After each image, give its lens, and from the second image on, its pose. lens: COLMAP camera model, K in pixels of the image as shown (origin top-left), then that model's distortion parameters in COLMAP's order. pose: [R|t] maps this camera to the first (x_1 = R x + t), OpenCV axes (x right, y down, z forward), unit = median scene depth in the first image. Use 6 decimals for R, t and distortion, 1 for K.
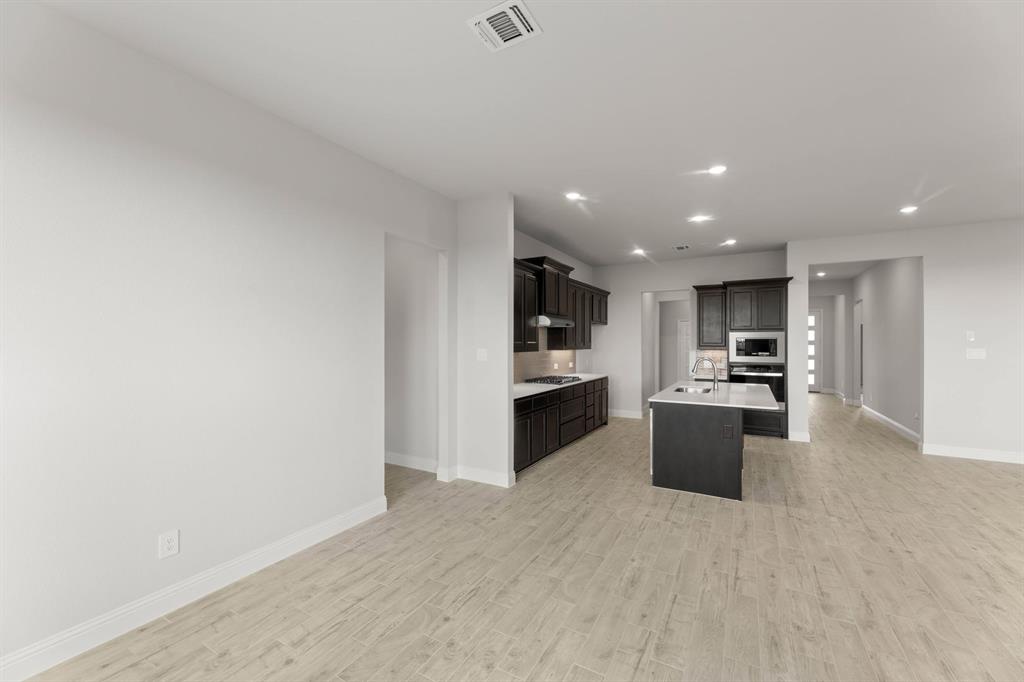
lens RADIAL K [[412.8, 0, 514.1], [0, 412.8, 339.5], [0, 0, 1]] dist [0.001483, 0.000031]
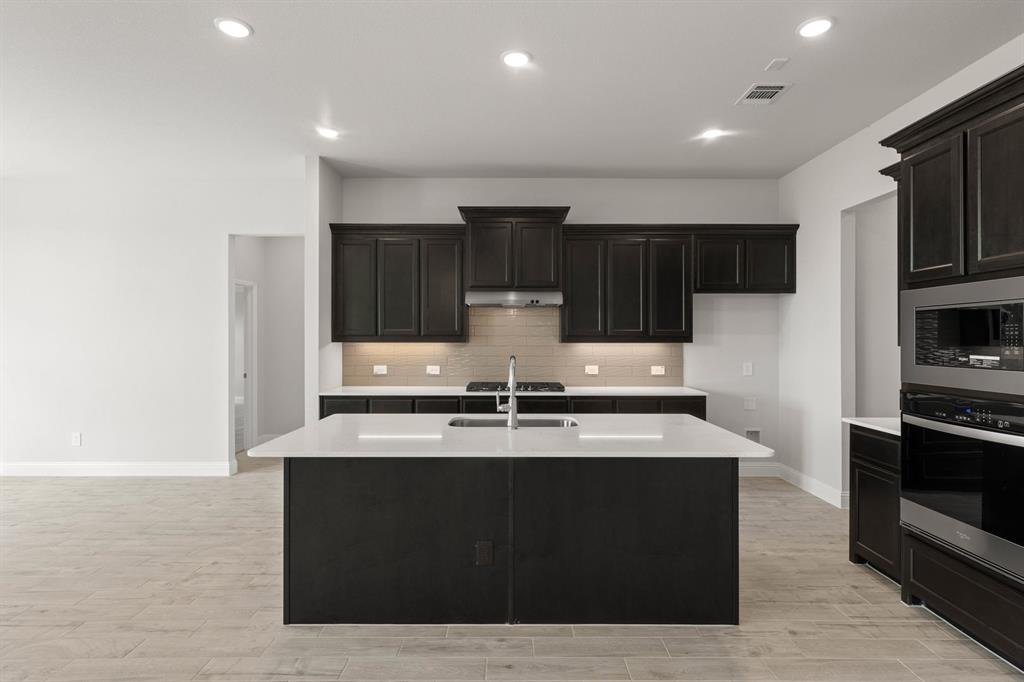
lens RADIAL K [[510.1, 0, 512.6], [0, 510.1, 338.2], [0, 0, 1]] dist [0.001380, -0.000264]
pose [[0.492199, -0.001449, -0.870482, 0.766176], [0.005944, 0.999981, 0.001696, 0.018079], [0.870463, -0.006009, 0.492198, 0.571268]]
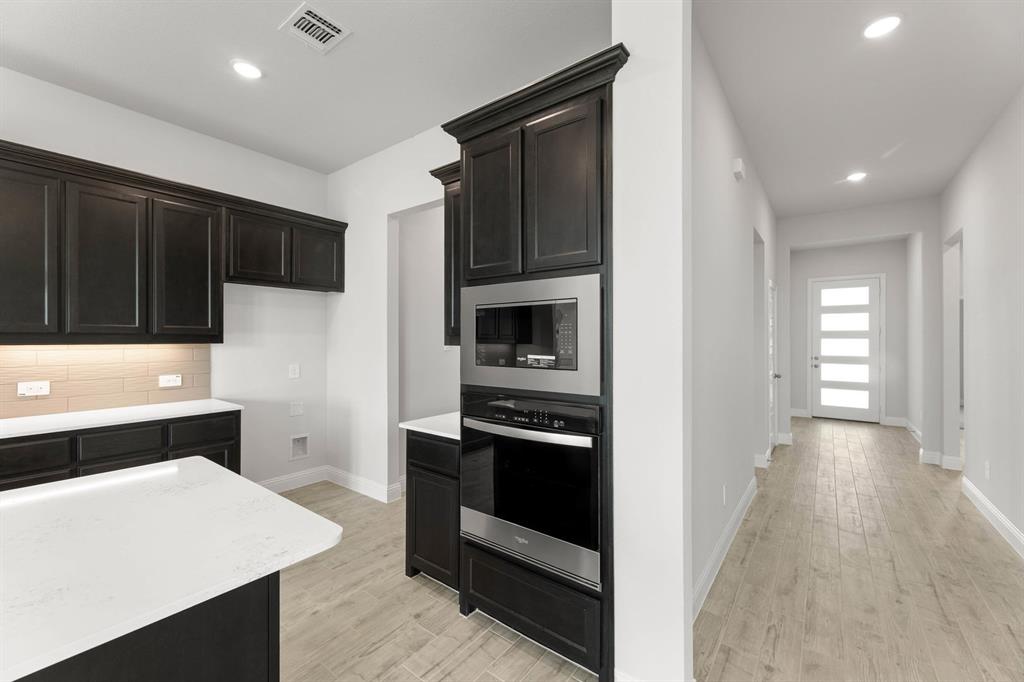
lens RADIAL K [[412.8, 0, 512.2], [0, 412.8, 336.8], [0, 0, 1]] dist [0.001483, 0.000031]
pose [[0.990573, -0.000977, -0.136985, 0.639223], [0.001272, 0.999997, 0.002063, 0.019514], [0.136982, -0.002218, 0.990571, 0.745404]]
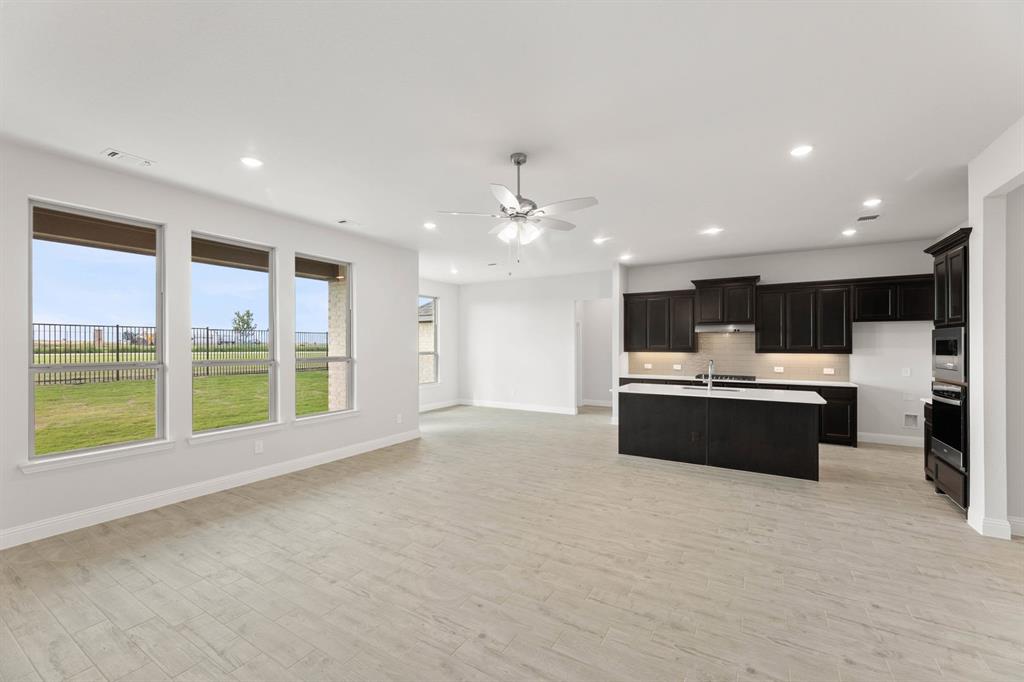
lens RADIAL K [[412.8, 0, 512.3], [0, 412.8, 347.0], [0, 0, 1]] dist [0.001483, 0.000031]
pose [[-0.032127, 0.003343, -0.999478, 1.240701], [0.007511, 0.999967, 0.003103, 0.002037], [0.999456, -0.007407, -0.032151, 0.409736]]
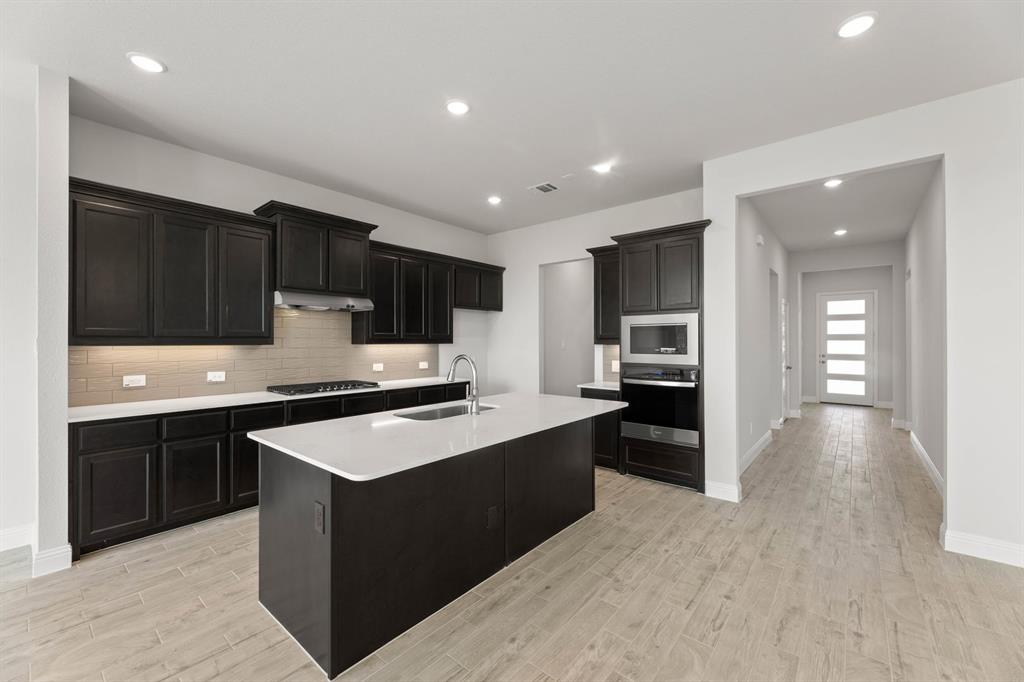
lens RADIAL K [[412.8, 0, 511.8], [0, 412.8, 339.0], [0, 0, 1]] dist [0.001483, 0.000031]
pose [[0.983772, -0.002152, -0.179411, 0.499428], [0.002586, 0.999994, 0.002185, 0.016843], [0.179405, -0.002614, 0.983772, 0.367768]]
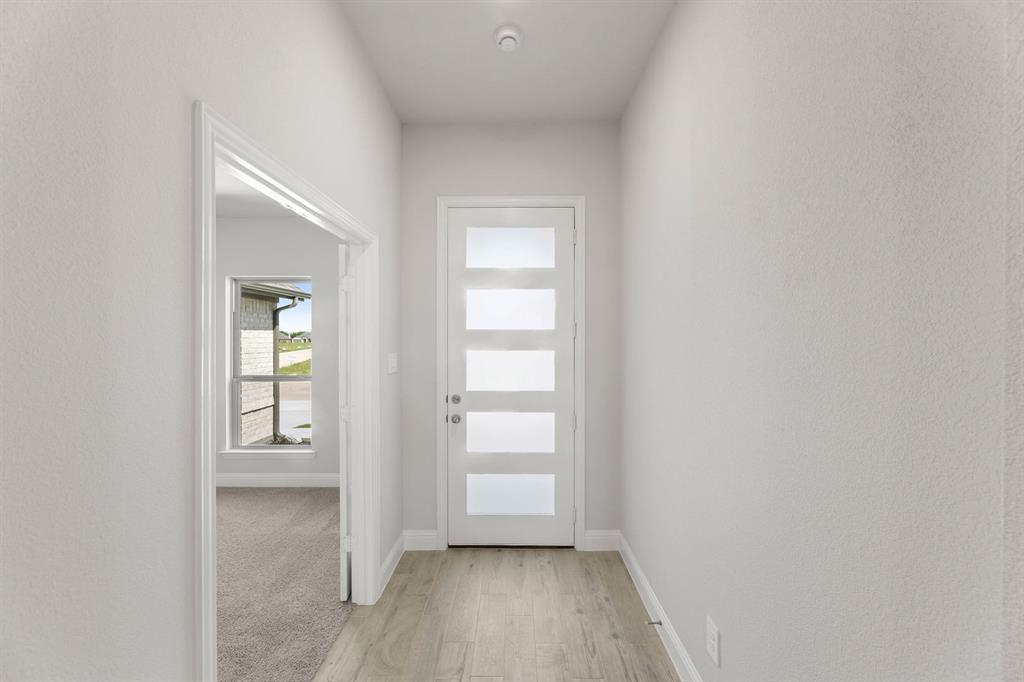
lens RADIAL K [[412.8, 0, 548.6], [0, 412.8, 347.5], [0, 0, 1]] dist [0.001483, 0.000031]
pose [[0.872663, -0.006795, 0.488275, 1.191841], [0.002517, 0.999953, 0.009416, 0.021248], [-0.488316, -0.006988, 0.872639, 1.558199]]
